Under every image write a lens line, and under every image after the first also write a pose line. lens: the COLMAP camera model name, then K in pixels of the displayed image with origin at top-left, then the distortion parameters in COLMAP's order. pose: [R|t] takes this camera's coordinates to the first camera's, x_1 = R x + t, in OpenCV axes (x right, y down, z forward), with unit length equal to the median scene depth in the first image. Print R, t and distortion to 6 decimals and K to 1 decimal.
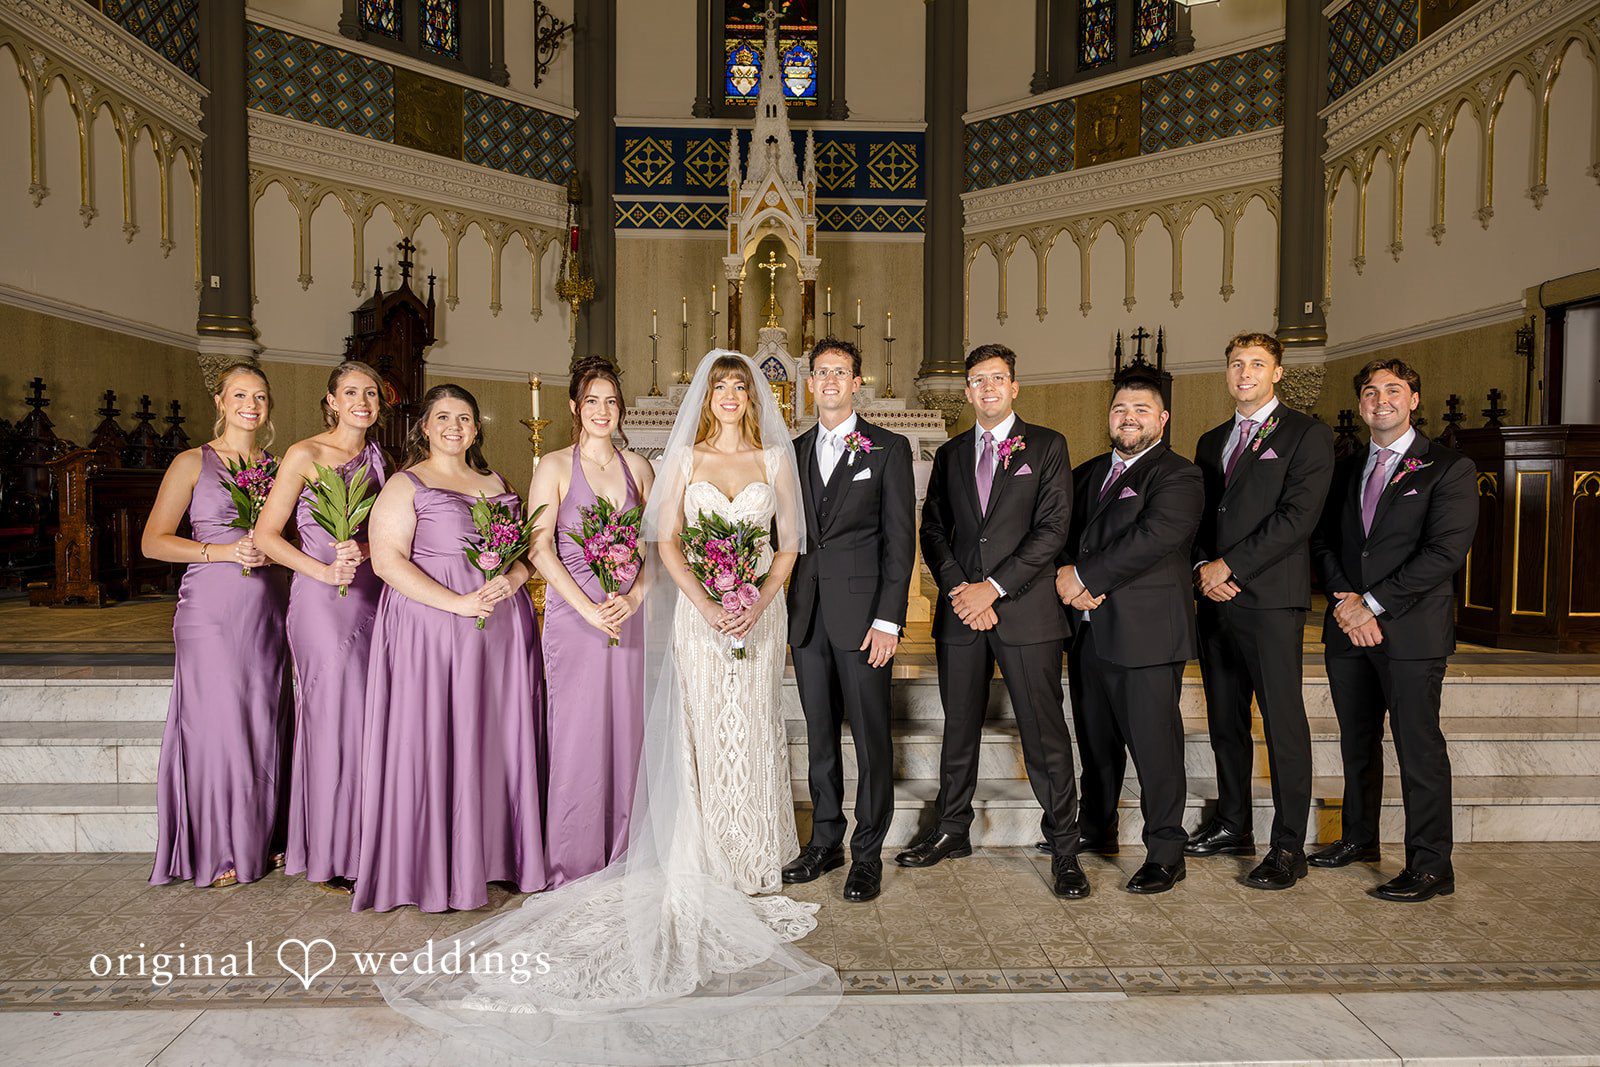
lens RADIAL K [[1094.4, 0, 805.3], [0, 1094.4, 537.0], [0, 0, 1]] dist [0.000397, 0.003356]
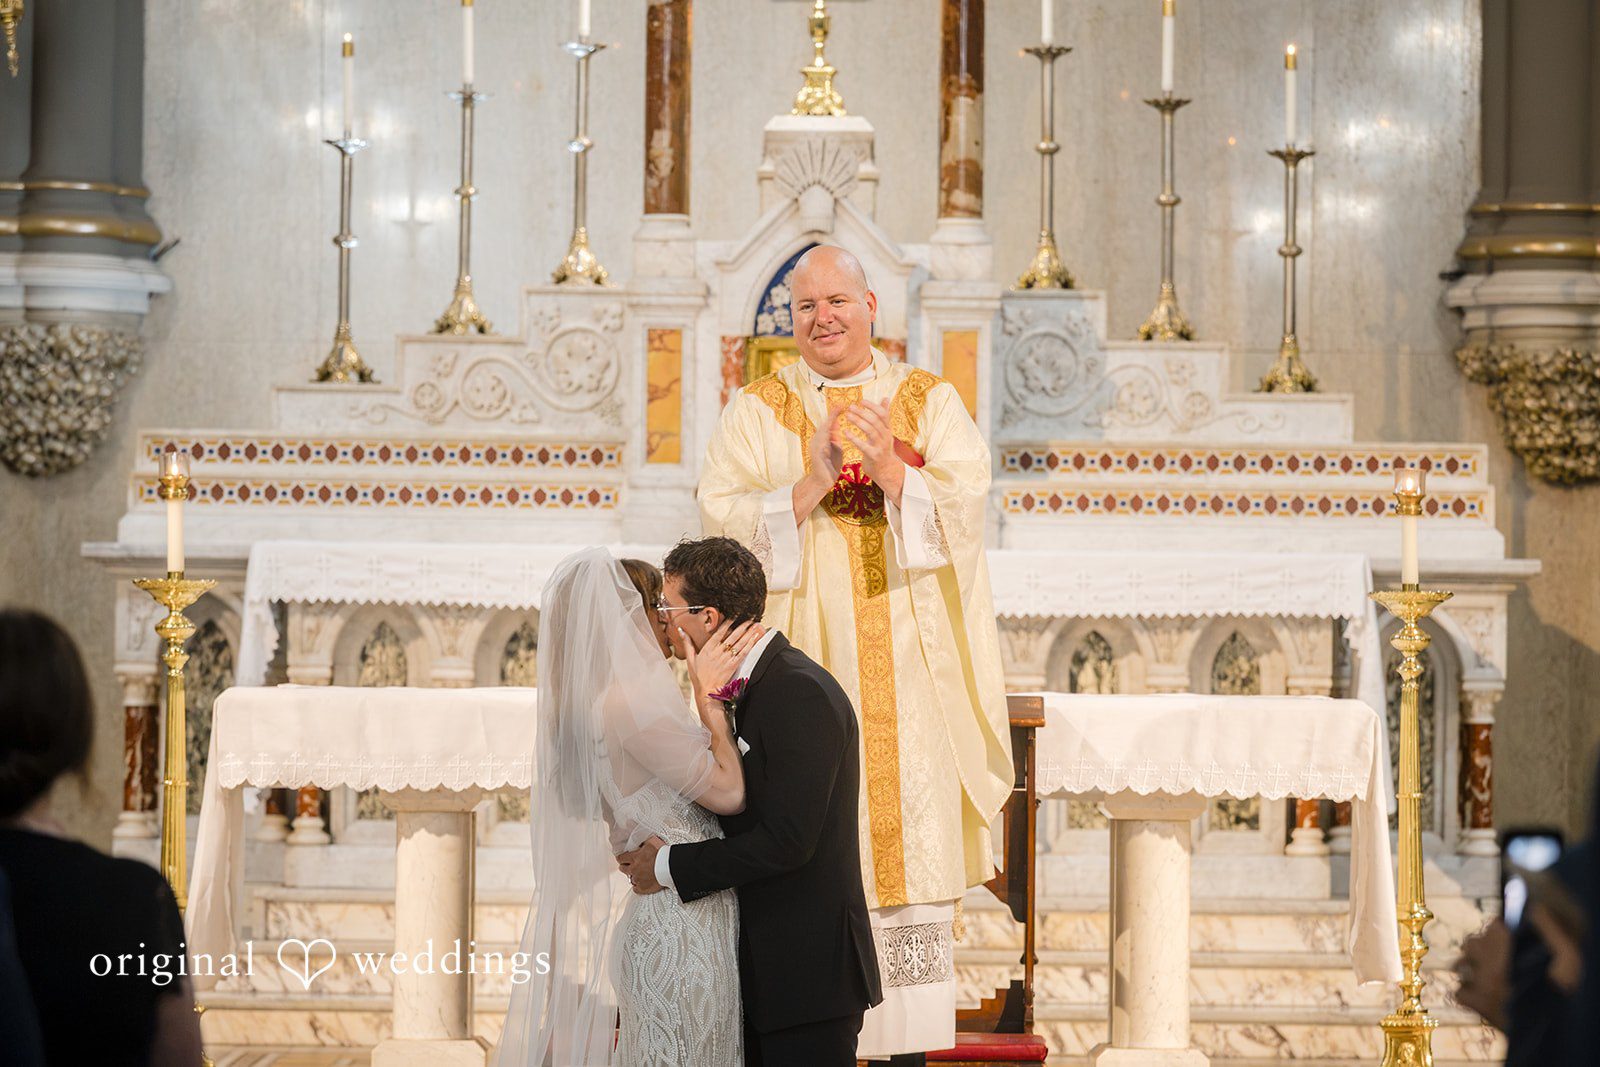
lens RADIAL K [[1094.4, 0, 818.8], [0, 1094.4, 549.4], [0, 0, 1]] dist [0.000397, 0.003356]
pose [[0.998194, 0.006901, -0.059674, -0.012270], [-0.009266, 0.999179, -0.039447, -0.071720], [0.059352, 0.039928, 0.997438, 0.662292]]
